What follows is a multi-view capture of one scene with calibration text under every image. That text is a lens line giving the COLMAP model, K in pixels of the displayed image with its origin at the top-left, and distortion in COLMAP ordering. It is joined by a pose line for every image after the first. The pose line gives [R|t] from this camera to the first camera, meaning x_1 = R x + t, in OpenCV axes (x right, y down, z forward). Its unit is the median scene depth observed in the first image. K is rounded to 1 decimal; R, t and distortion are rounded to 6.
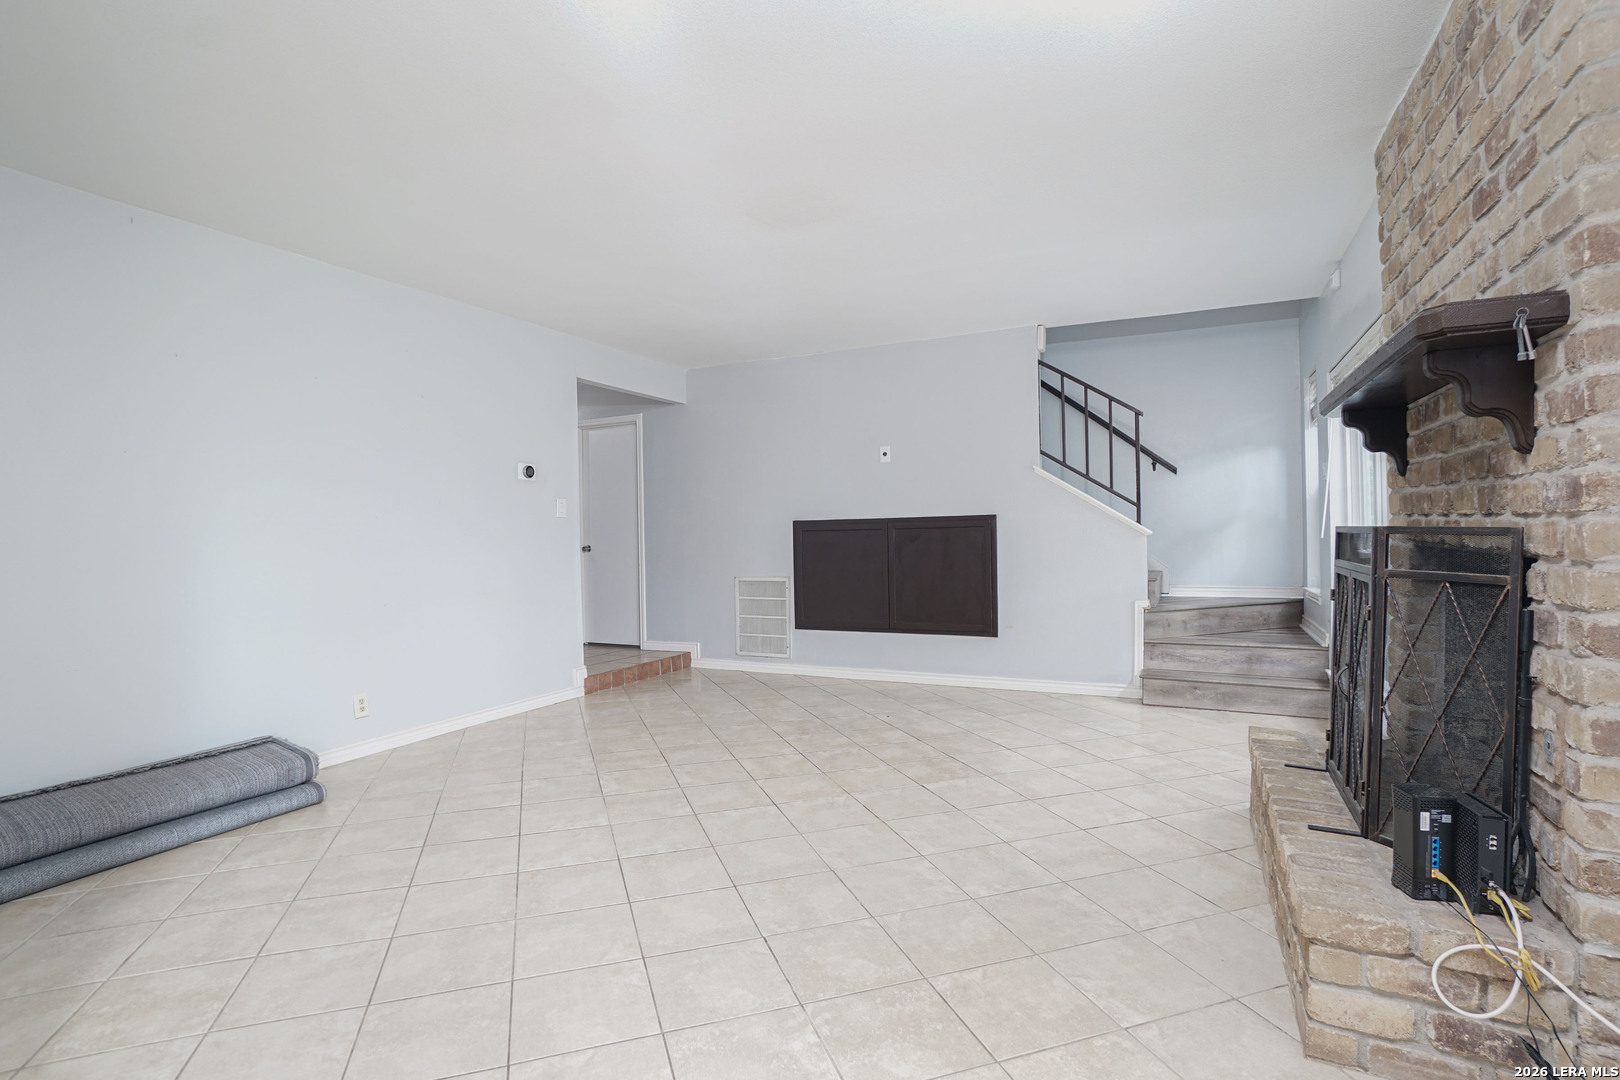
lens RADIAL K [[811.9, 0, 785.7], [0, 811.9, 539.8], [0, 0, 1]] dist [-0.054538, 0.026725]
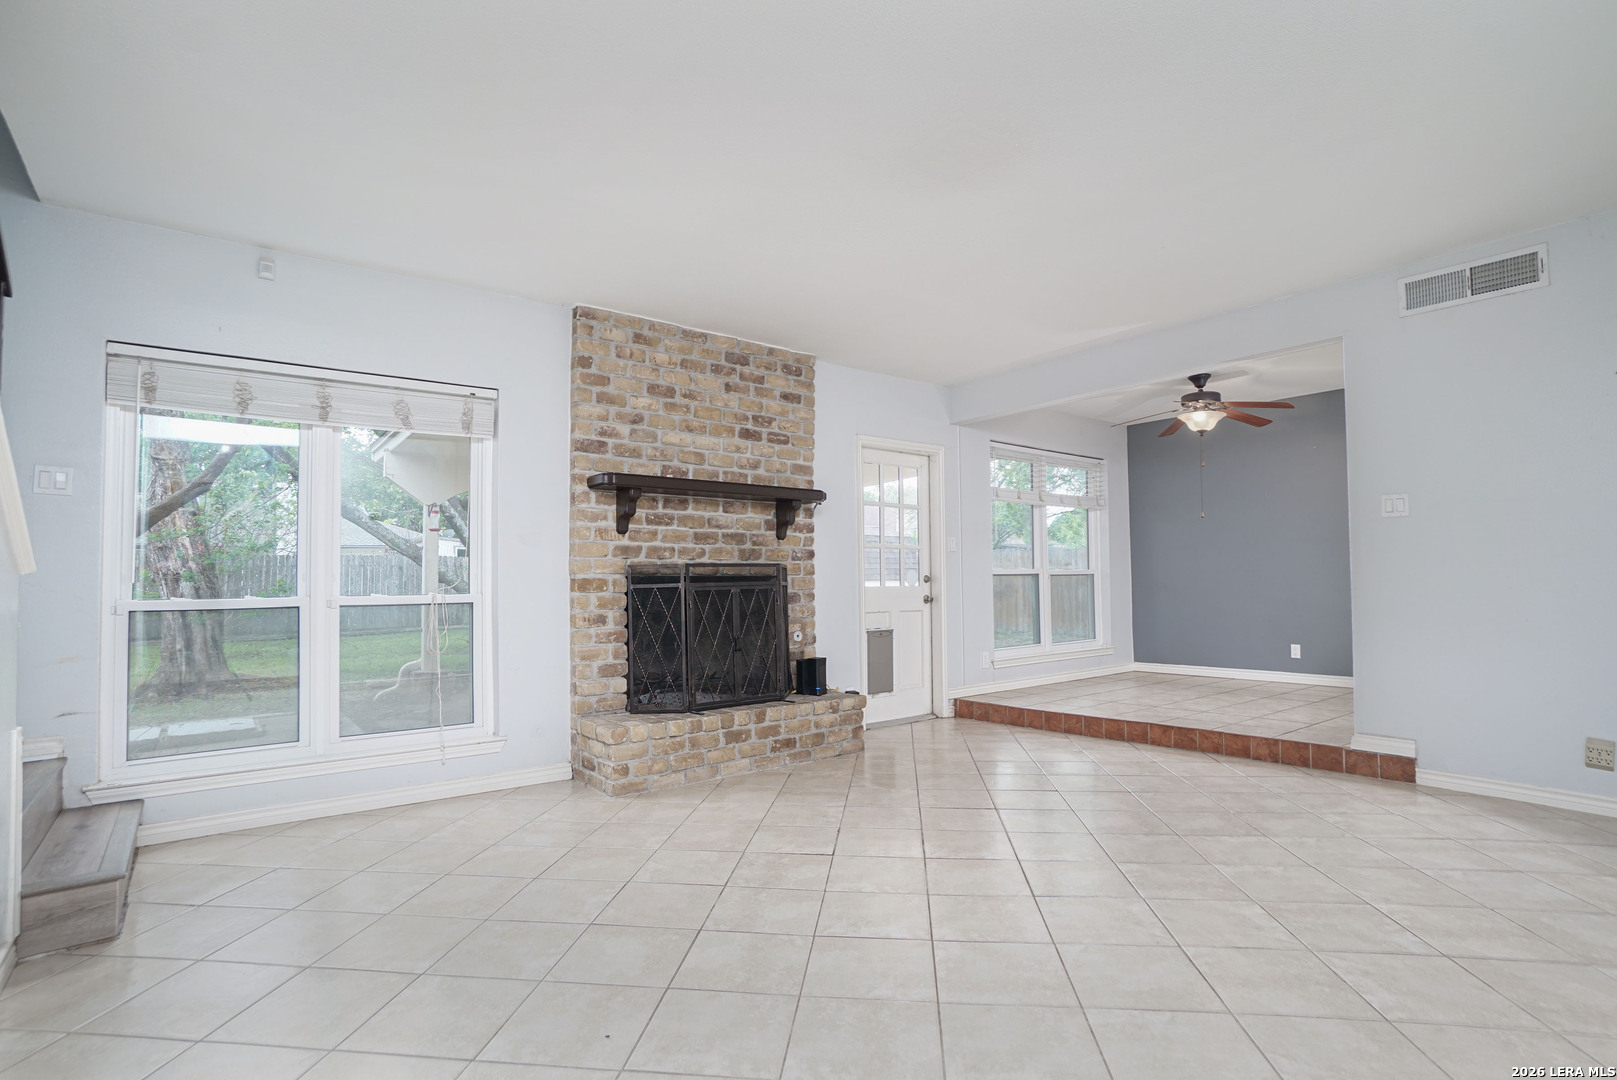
lens RADIAL K [[767.7, 0, 805.1], [0, 767.7, 540.1], [0, 0, 1]] dist [-0.048425, 0.020704]
pose [[-0.908129, 0.052631, 0.415370, -0.152559], [0.036859, 0.998266, -0.045904, 0.011100], [-0.417066, -0.026377, -0.908493, 1.728625]]
